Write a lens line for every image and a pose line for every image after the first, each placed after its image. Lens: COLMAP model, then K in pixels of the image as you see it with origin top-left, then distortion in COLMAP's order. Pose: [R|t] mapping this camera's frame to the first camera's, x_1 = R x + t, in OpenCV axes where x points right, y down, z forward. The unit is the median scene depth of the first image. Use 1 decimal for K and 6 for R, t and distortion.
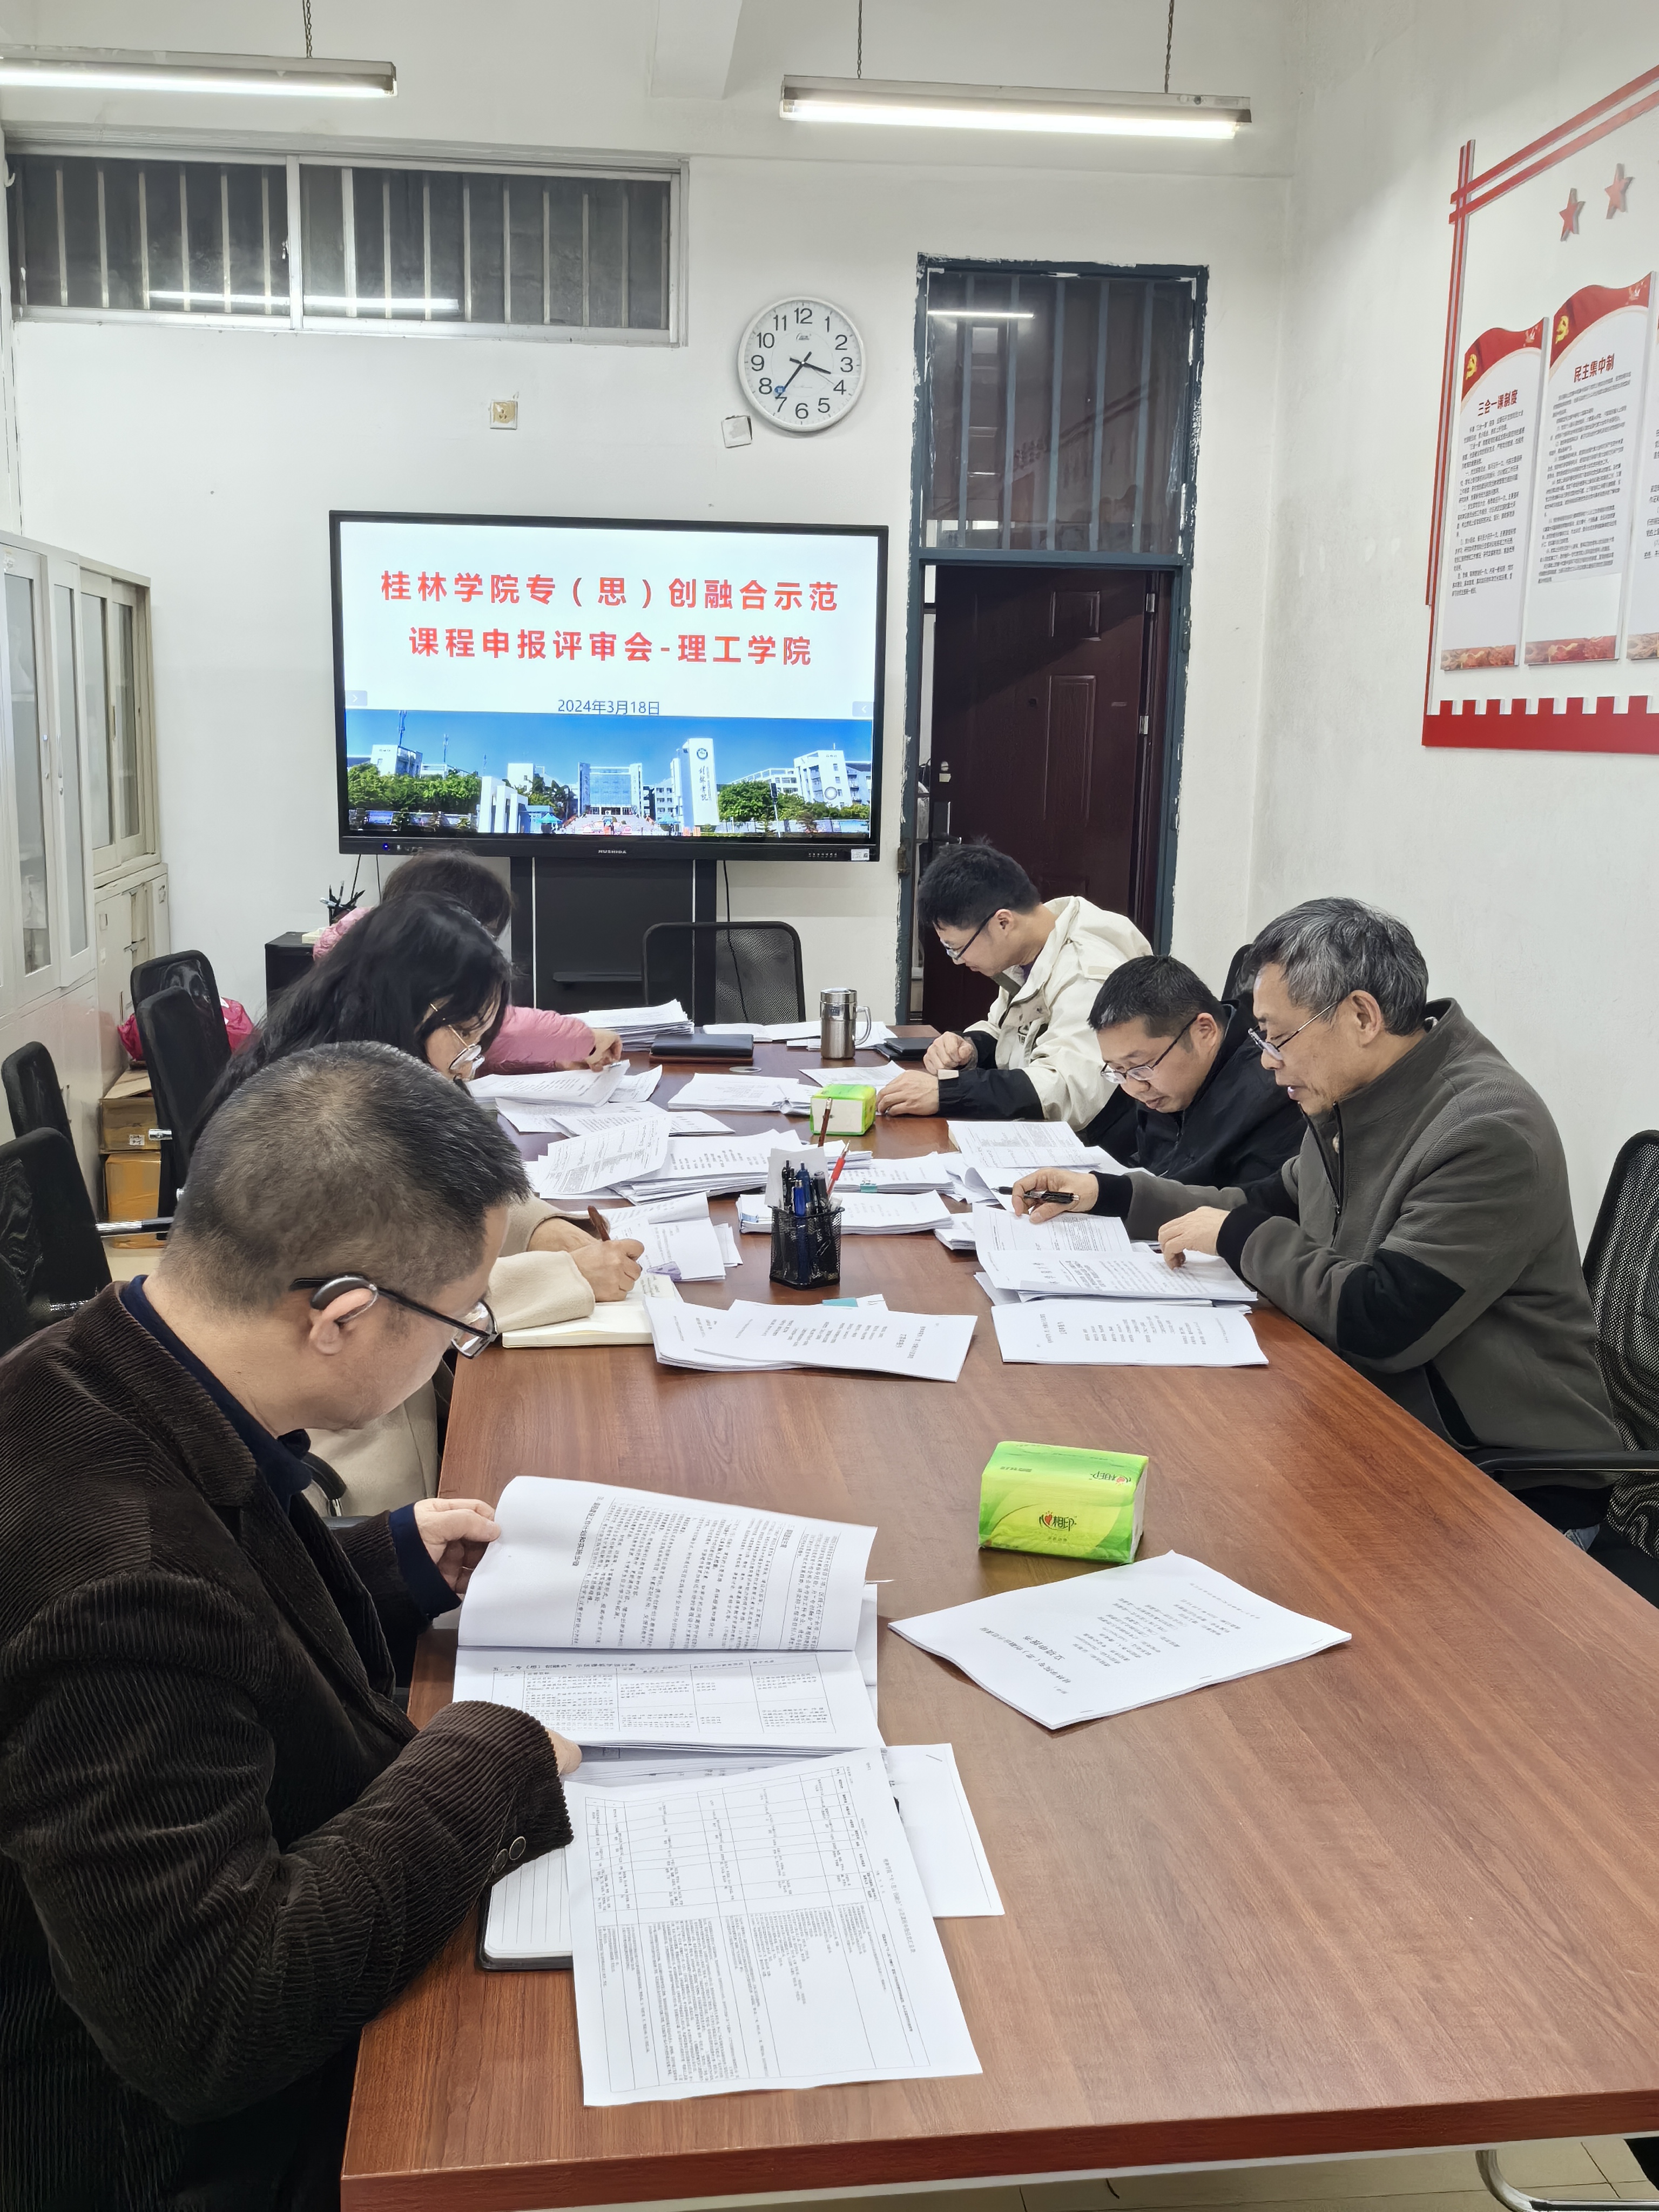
lens RADIAL K [[2154.1, 0, 829.7], [0, 2154.1, 1112.4], [0, 0, 1]] dist [-0.003790, 0.000000]
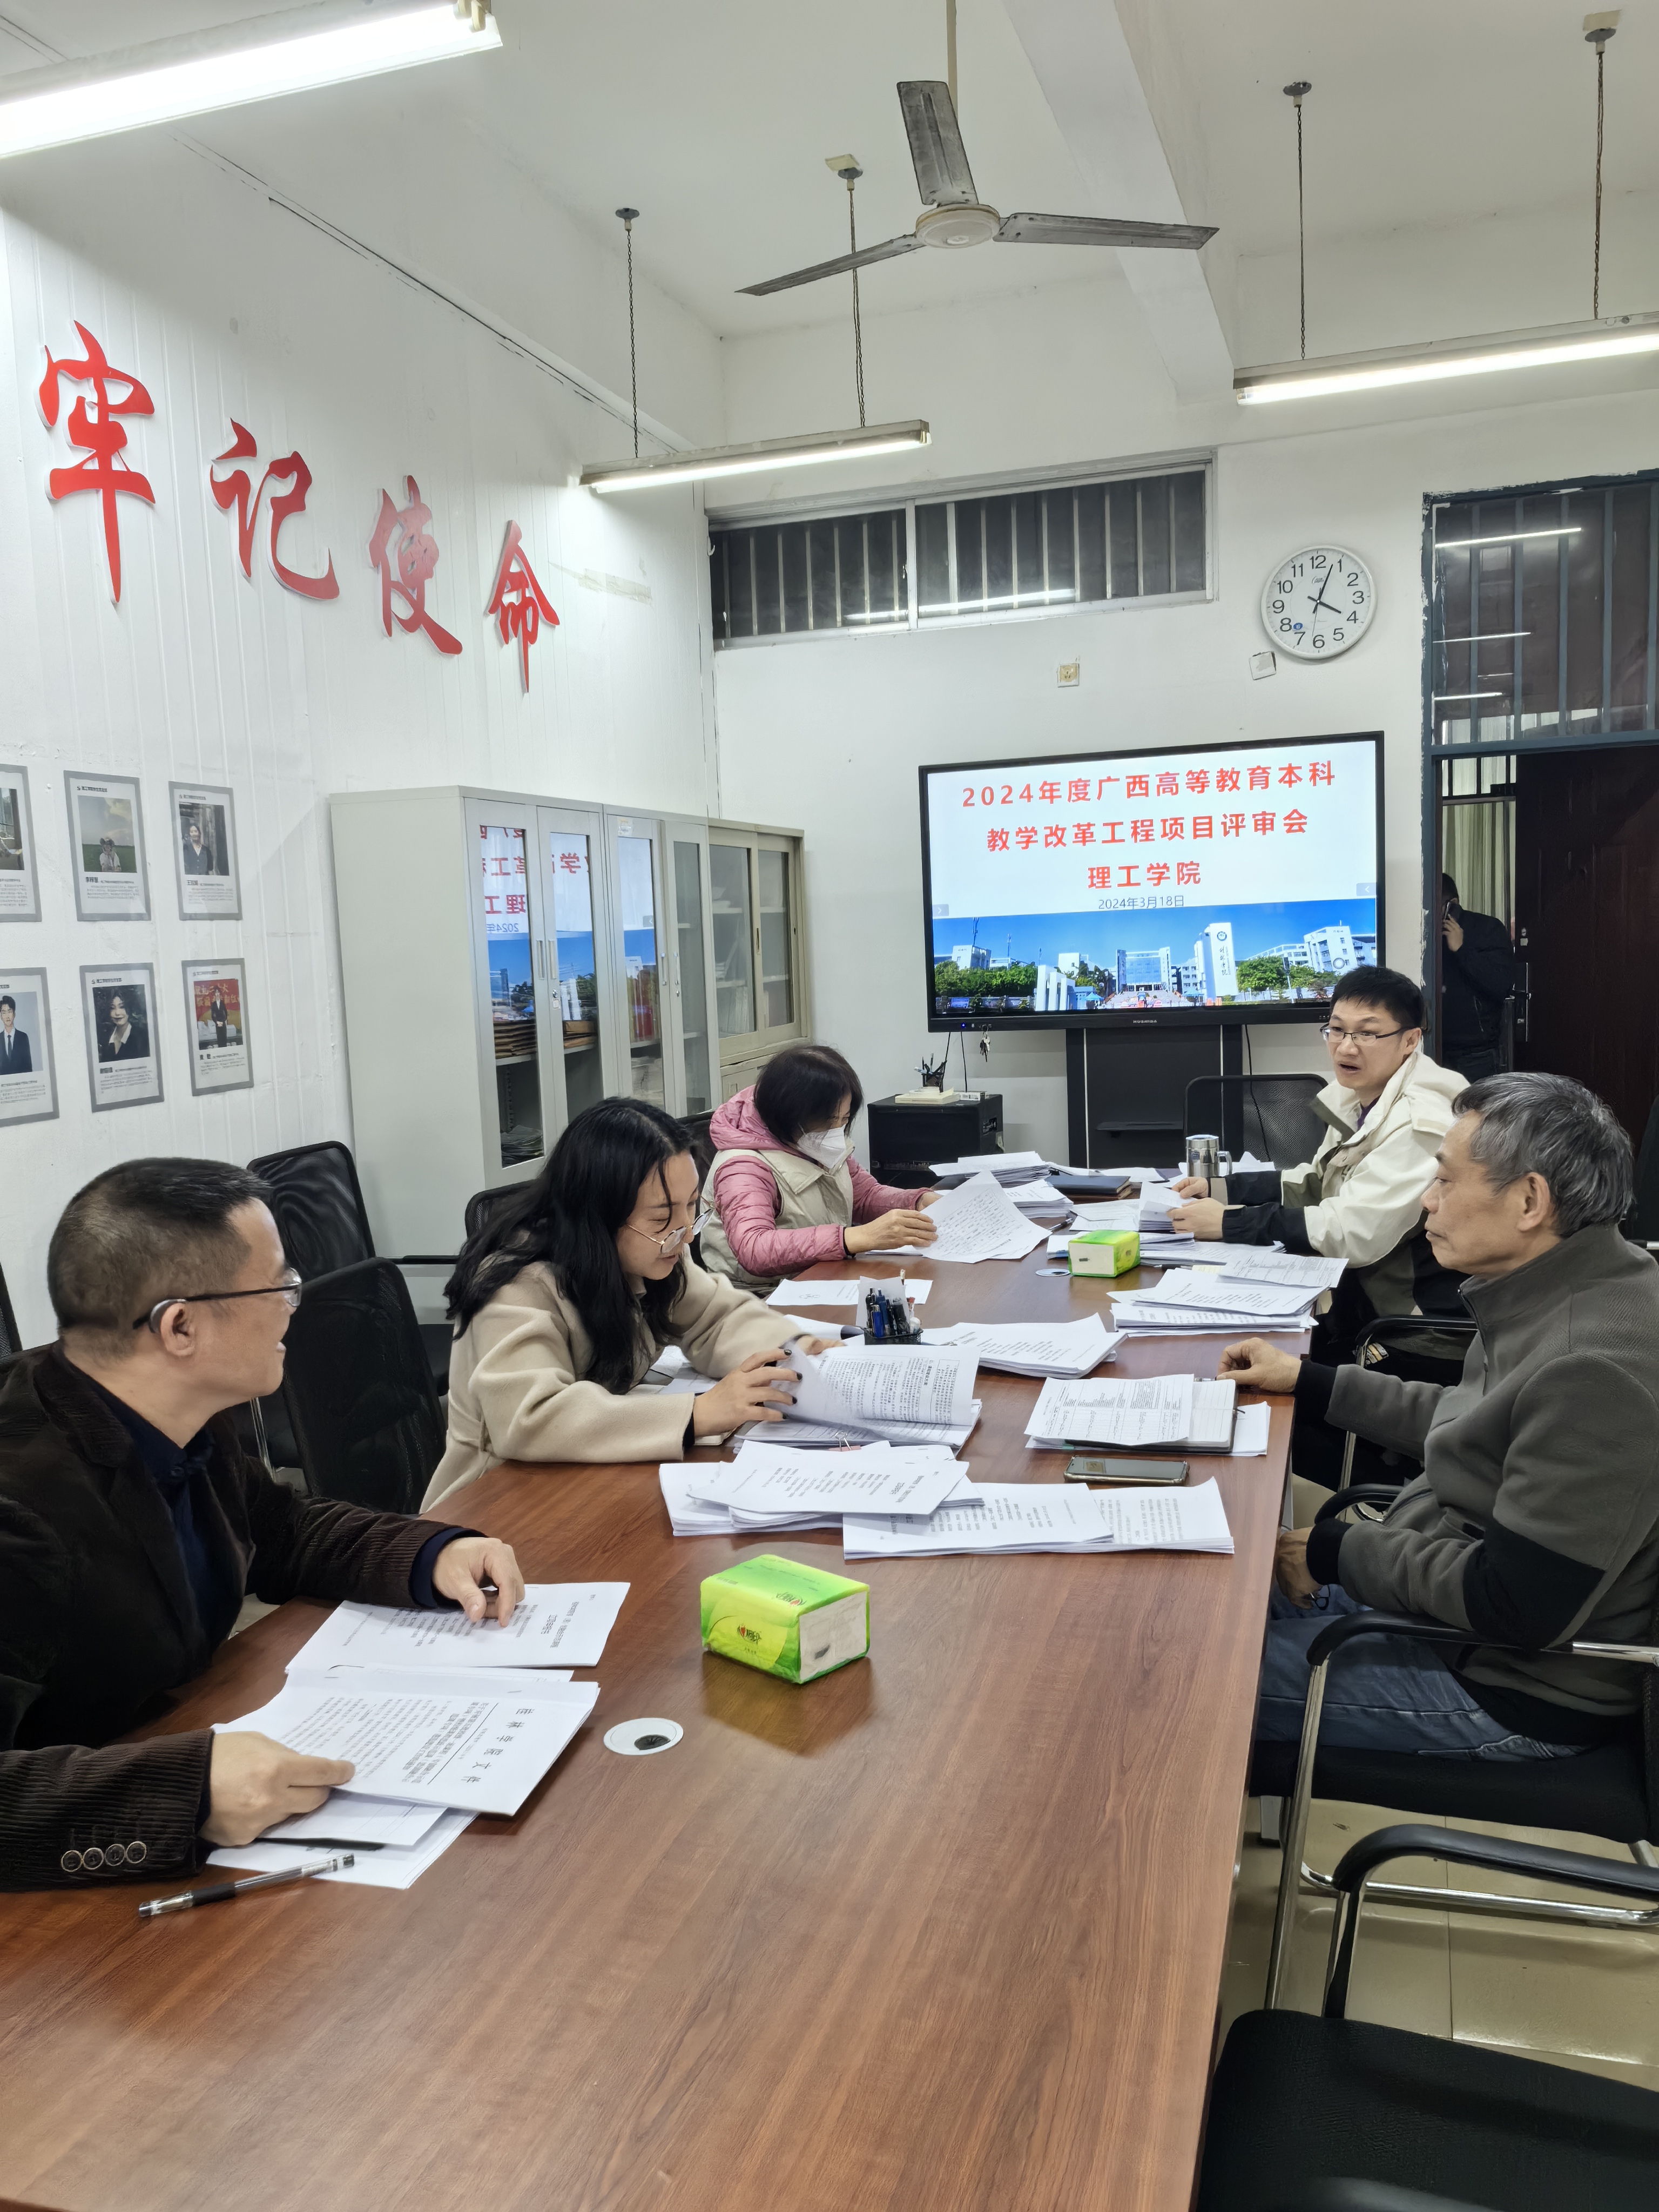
lens RADIAL K [[1739.4, 0, 831.8], [0, 1739.4, 1102.1], [0, 0, 1]] dist [0.016824, -0.013862]
pose [[0.916534, -0.023053, -0.399291, 0.123151], [-0.006674, 0.997317, -0.072901, -0.004205], [0.399900, 0.069481, 0.913921, 0.044248]]
